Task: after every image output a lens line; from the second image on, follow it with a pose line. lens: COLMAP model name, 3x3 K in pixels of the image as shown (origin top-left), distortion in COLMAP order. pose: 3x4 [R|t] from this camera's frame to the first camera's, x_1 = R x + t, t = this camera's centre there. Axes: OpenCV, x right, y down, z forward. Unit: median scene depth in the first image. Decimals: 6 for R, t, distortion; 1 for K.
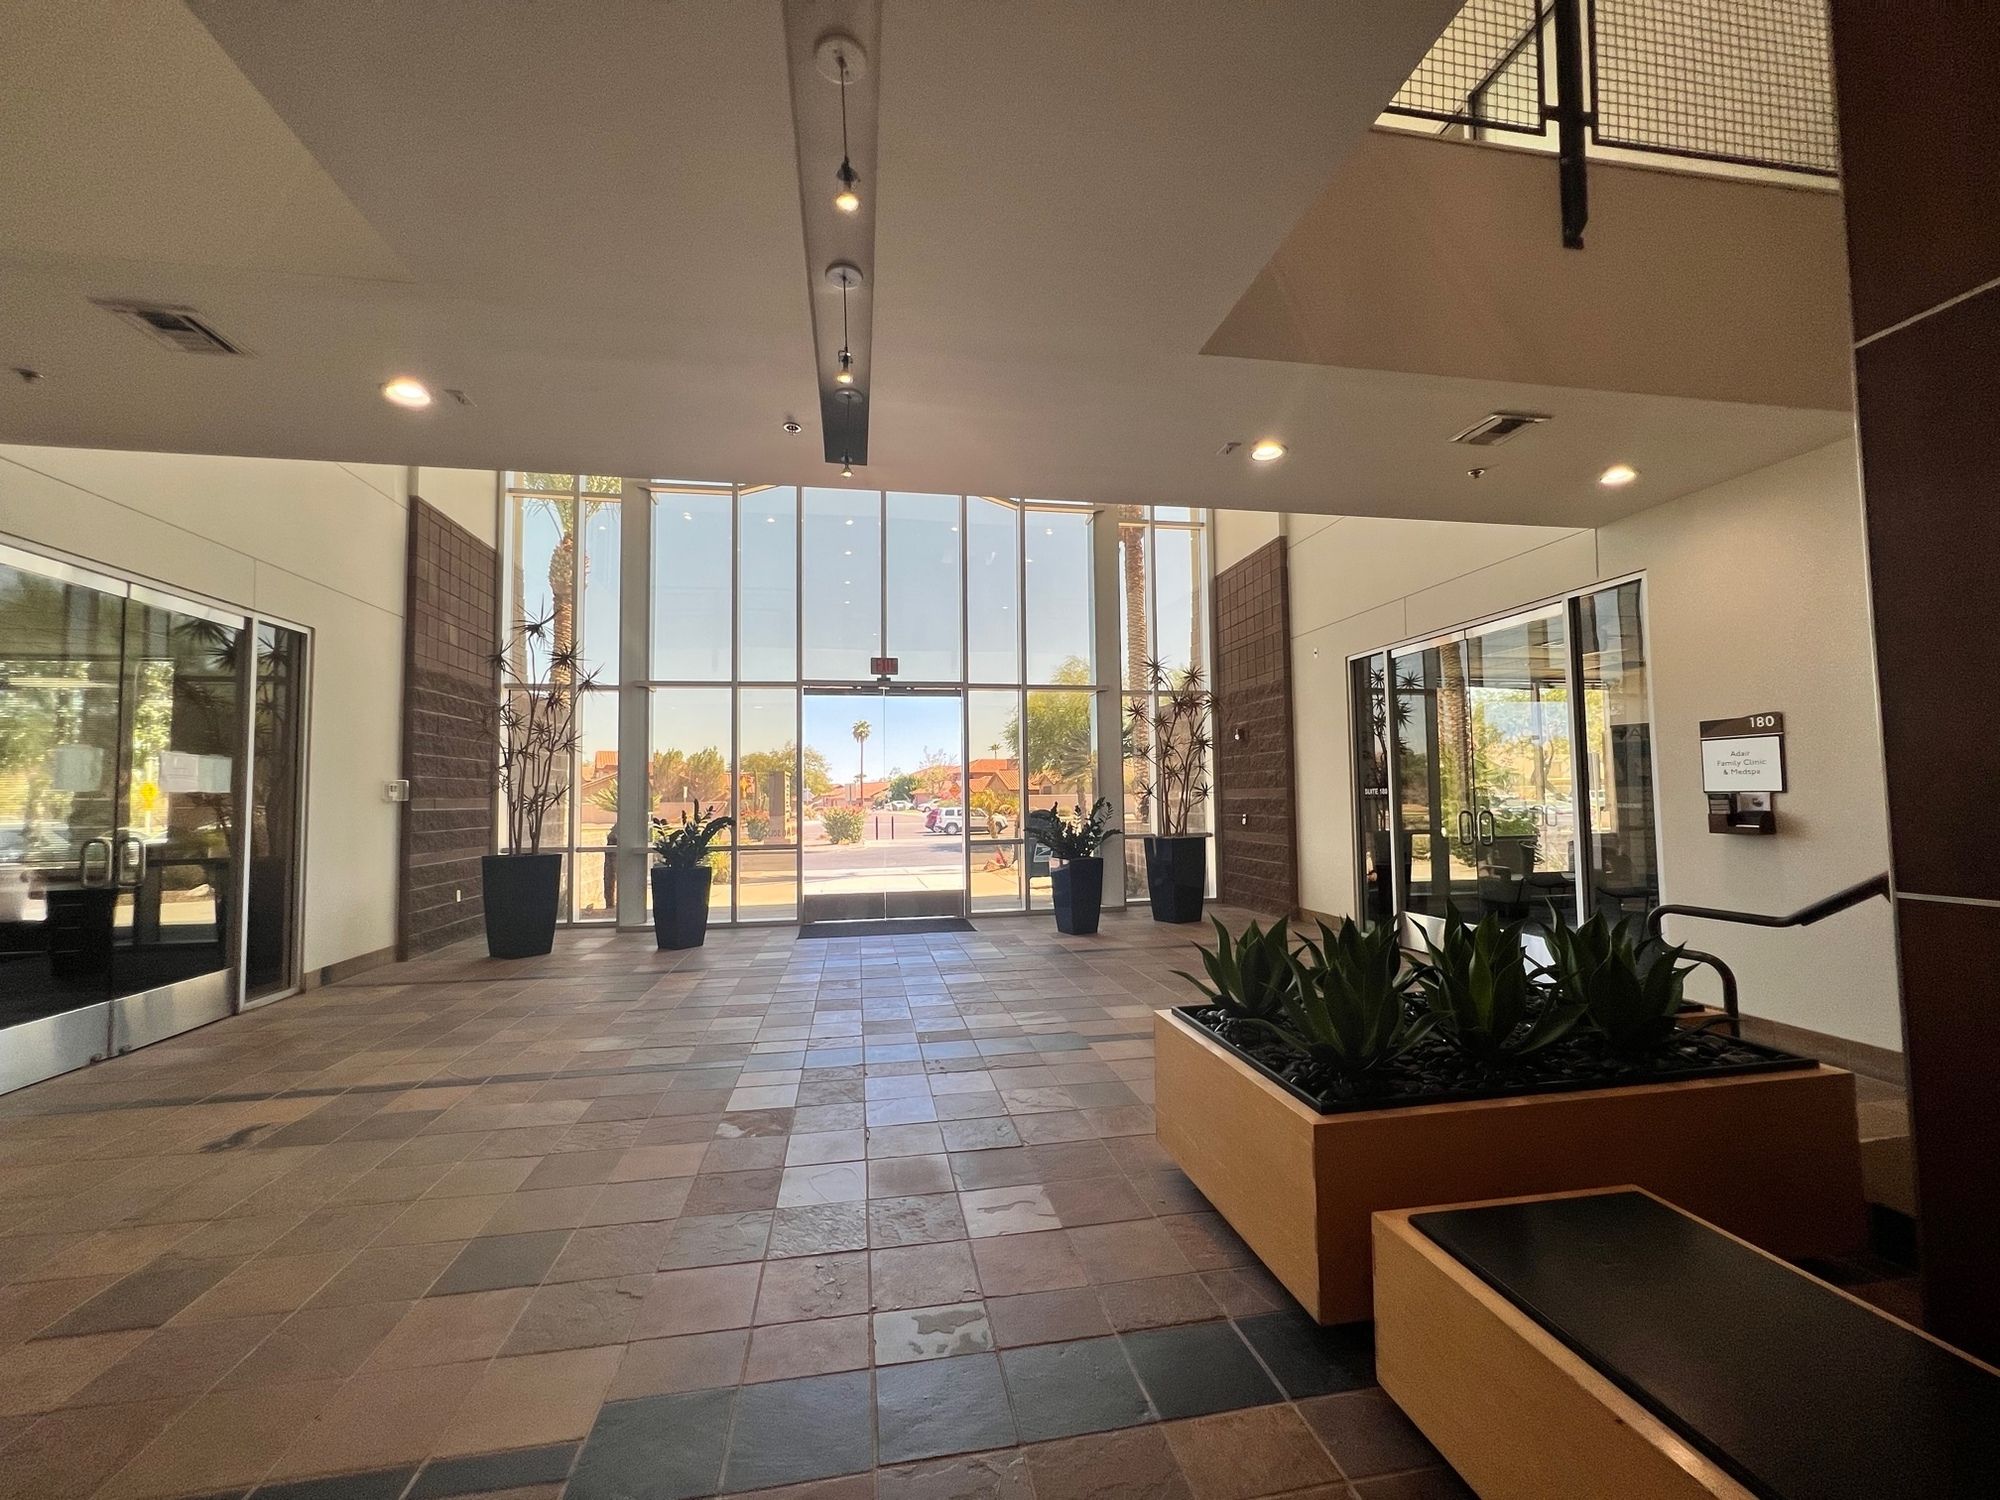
lens RADIAL K [[803.6, 0, 1001.6], [0, 803.6, 755.1], [0, 0, 1]] dist [-0.002737, 0.000226]
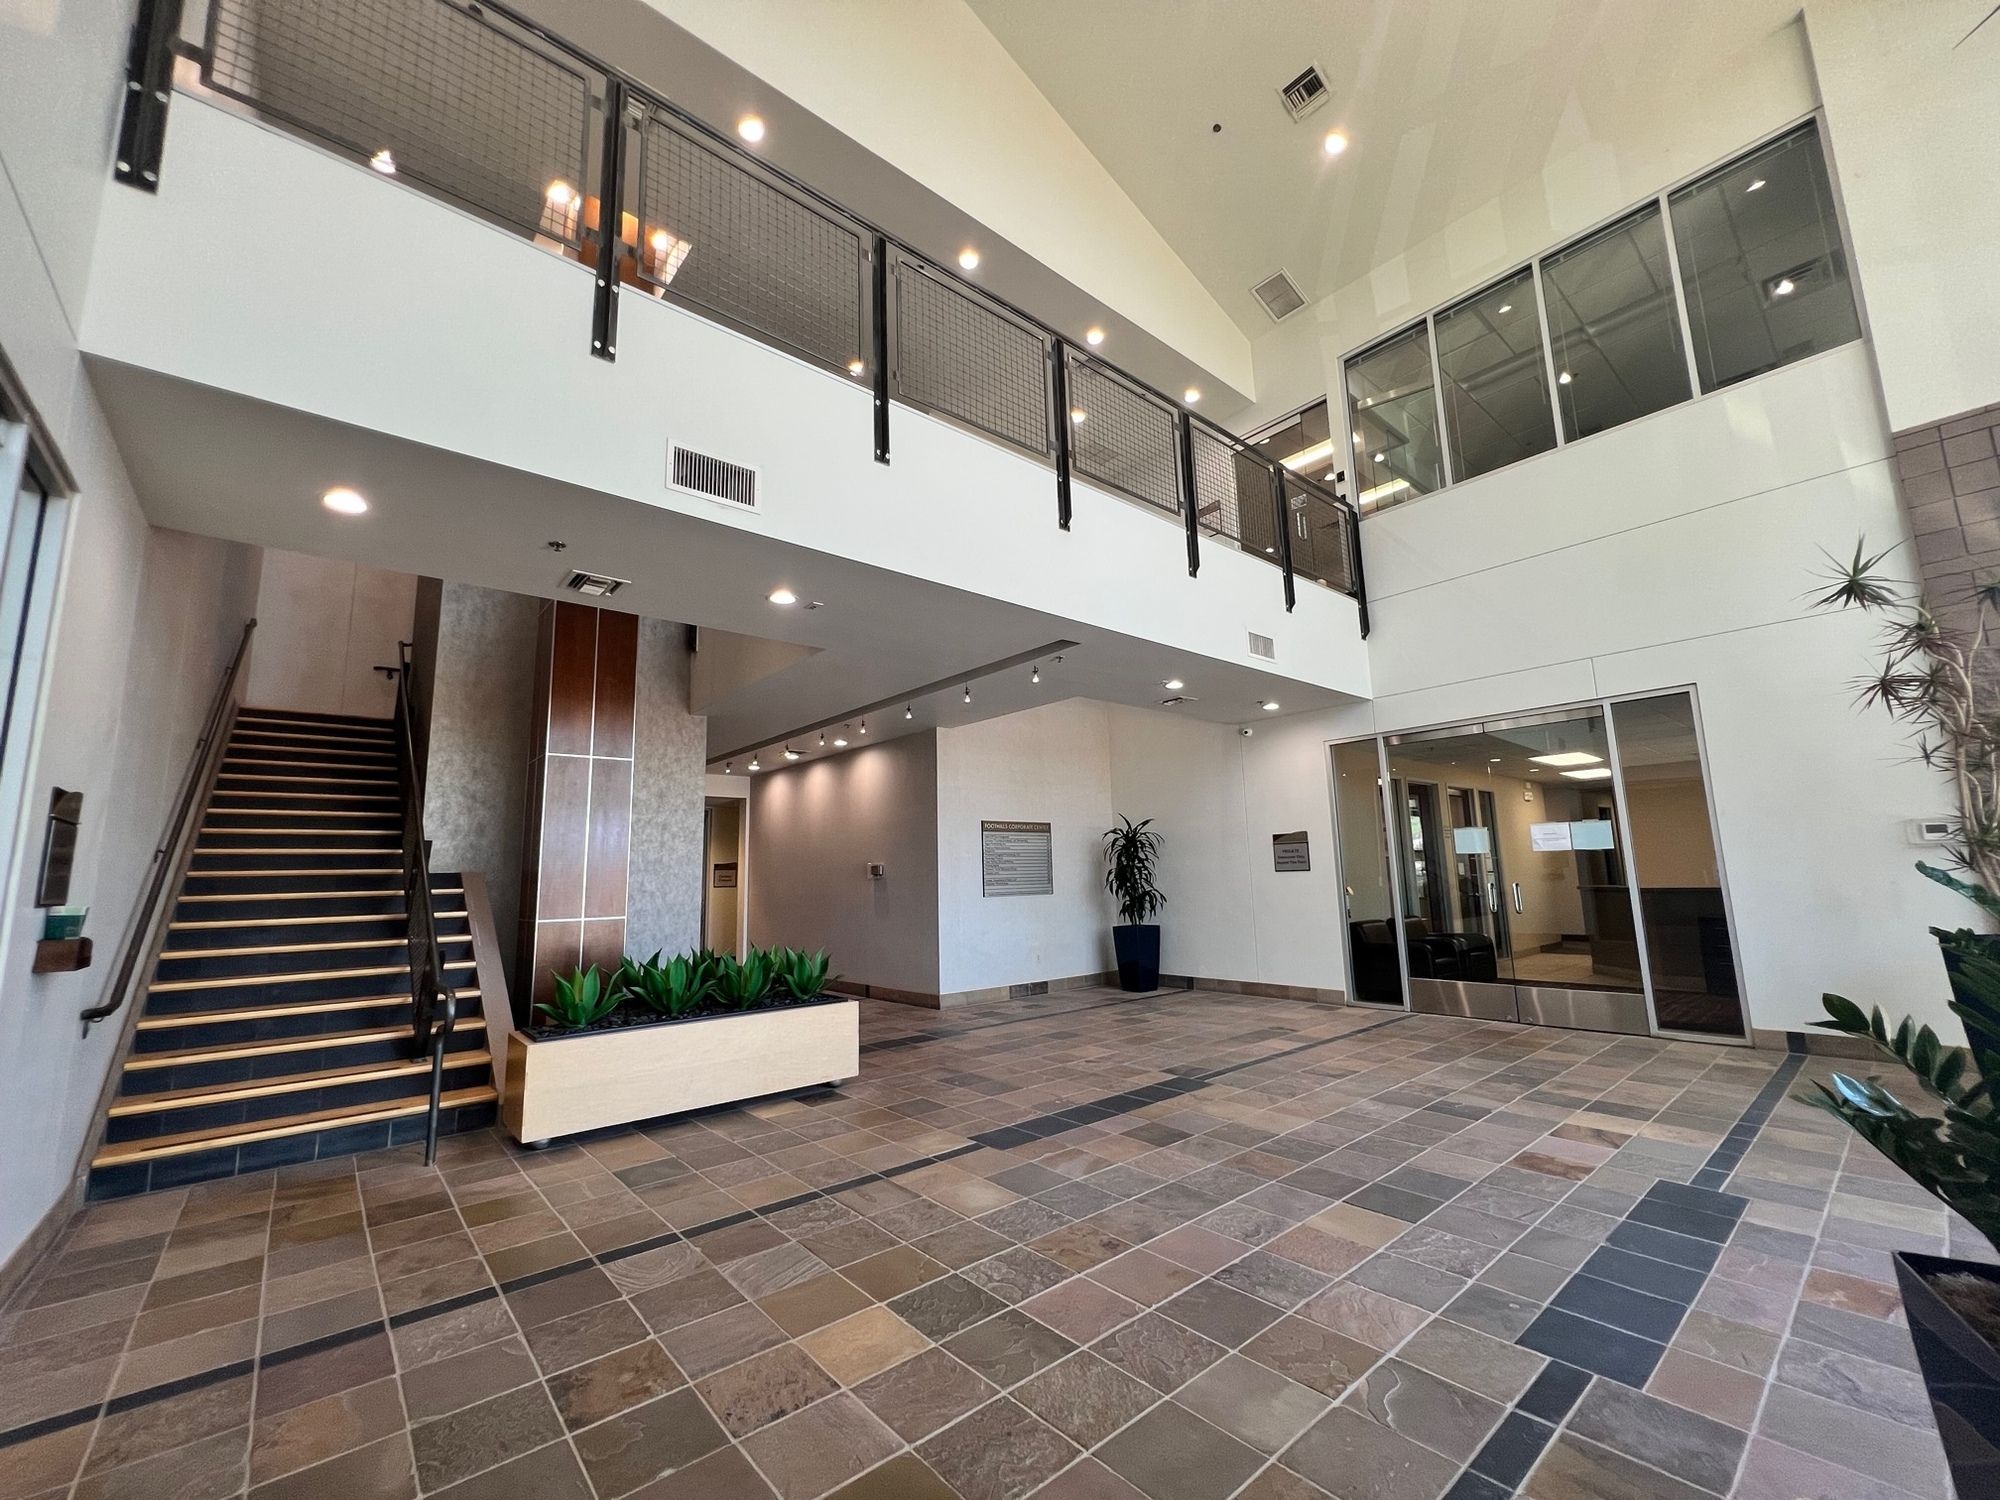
lens RADIAL K [[802.4, 0, 1005.6], [0, 802.4, 758.0], [0, 0, 1]] dist [-0.001743, -0.000012]
pose [[-0.860031, -0.039509, -0.508710, 0.648697], [0.065271, 0.980288, -0.186482, 0.106533], [0.506050, -0.193584, -0.840499, 2.140233]]
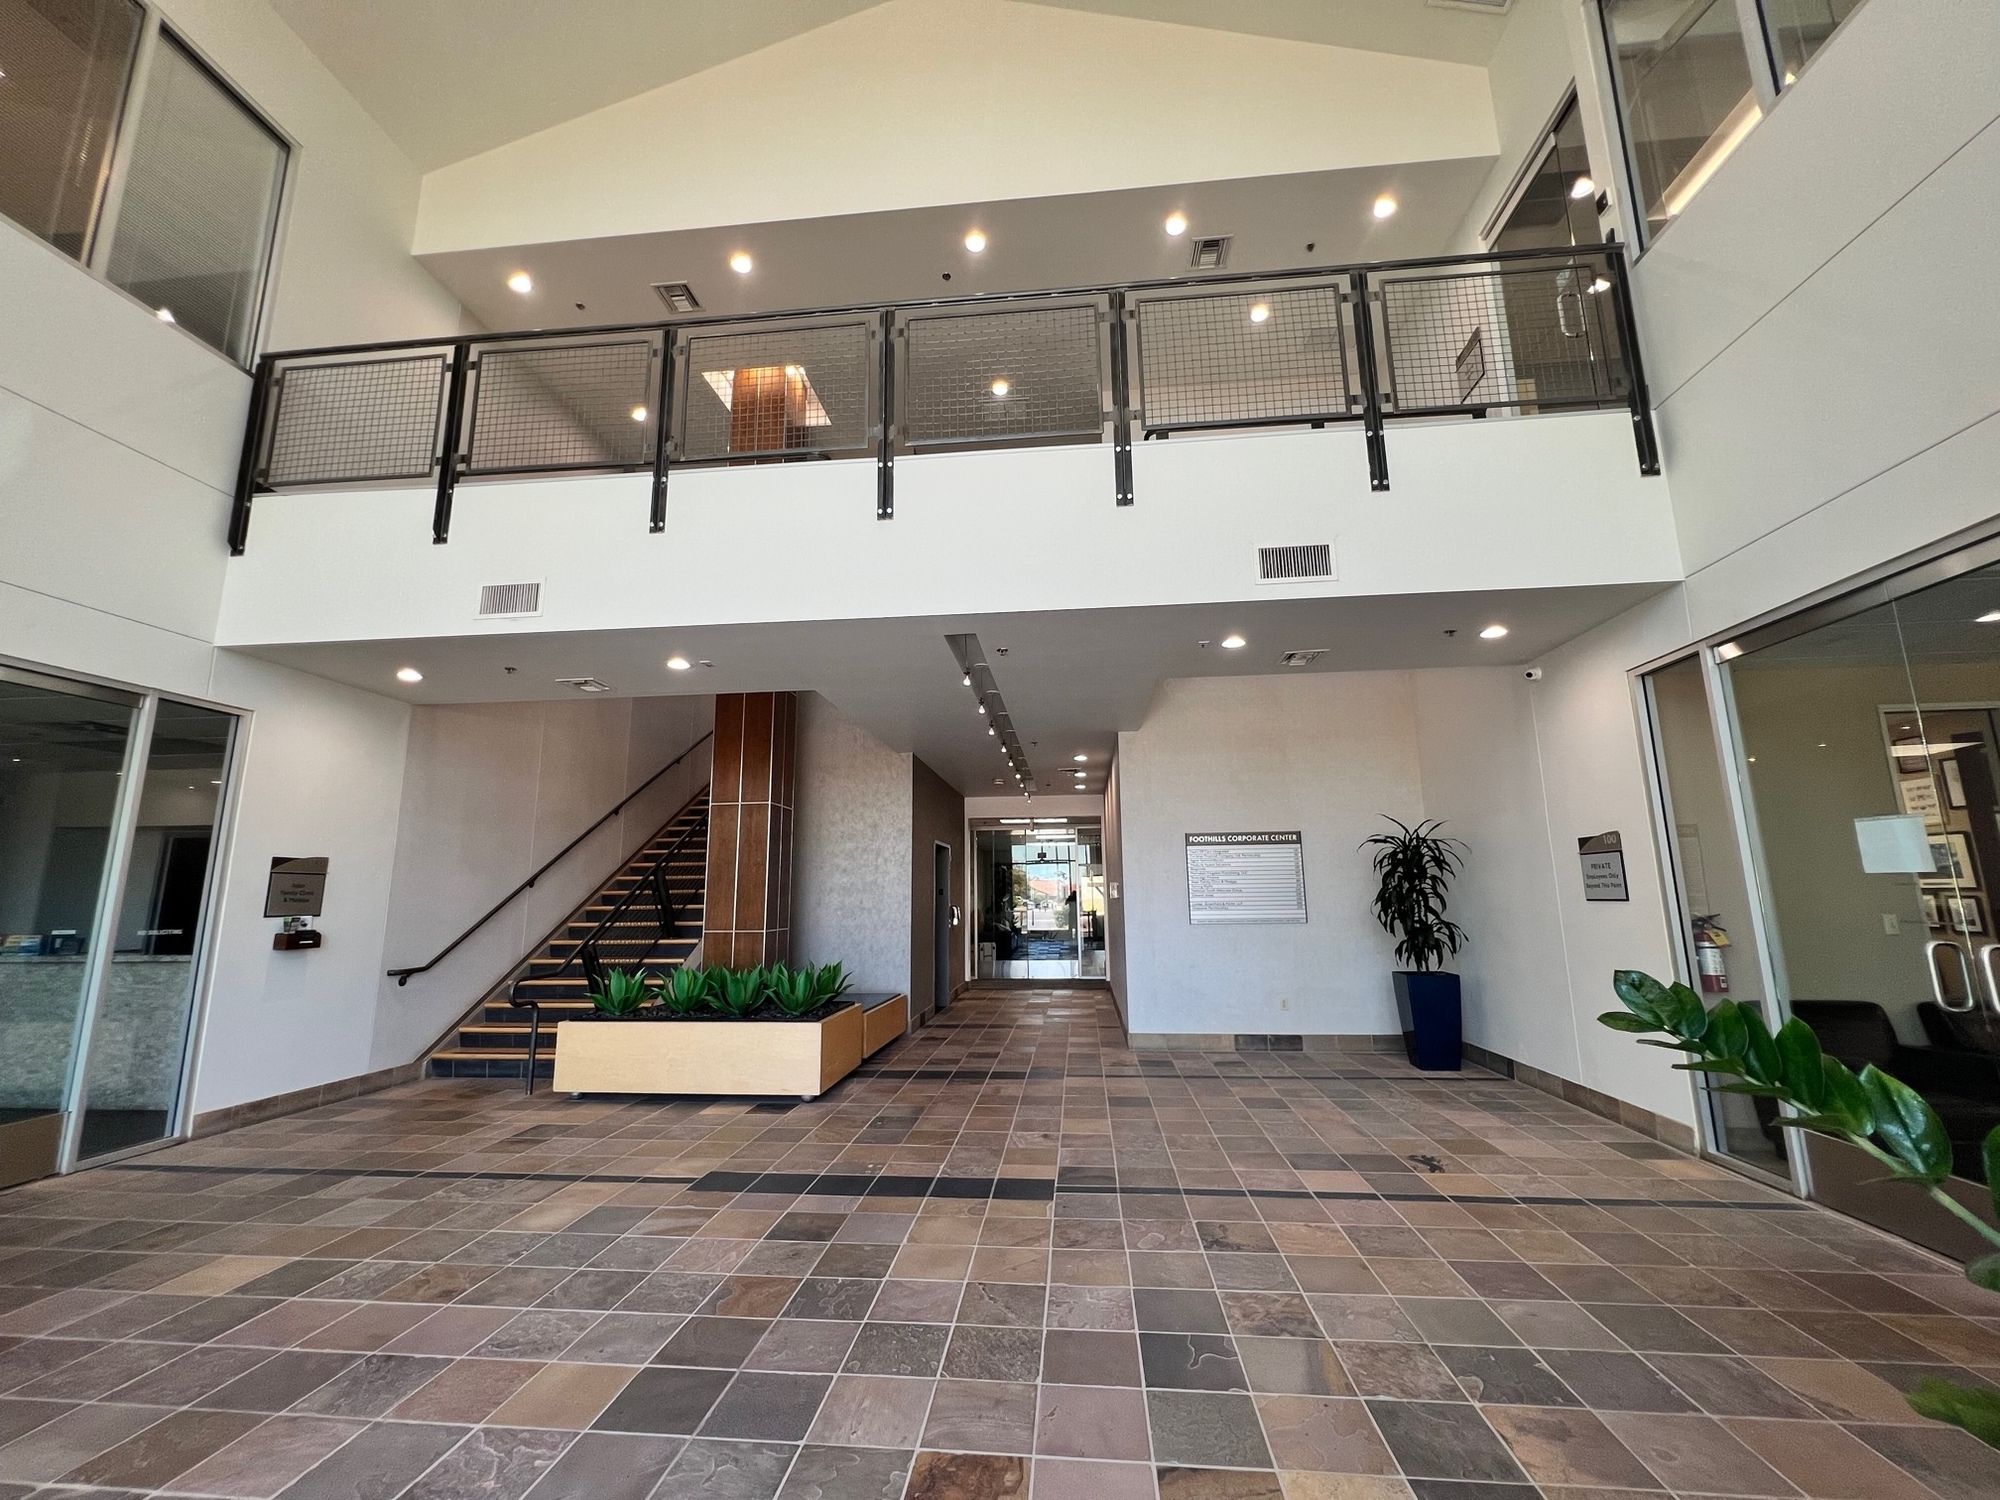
lens RADIAL K [[803.6, 0, 1001.6], [0, 803.6, 755.1], [0, 0, 1]] dist [-0.002737, 0.000226]
pose [[-0.963013, 0.072041, 0.259645, -0.574087], [0.010486, 0.972886, -0.231046, 0.111781], [-0.269250, -0.219778, -0.937658, 2.138418]]
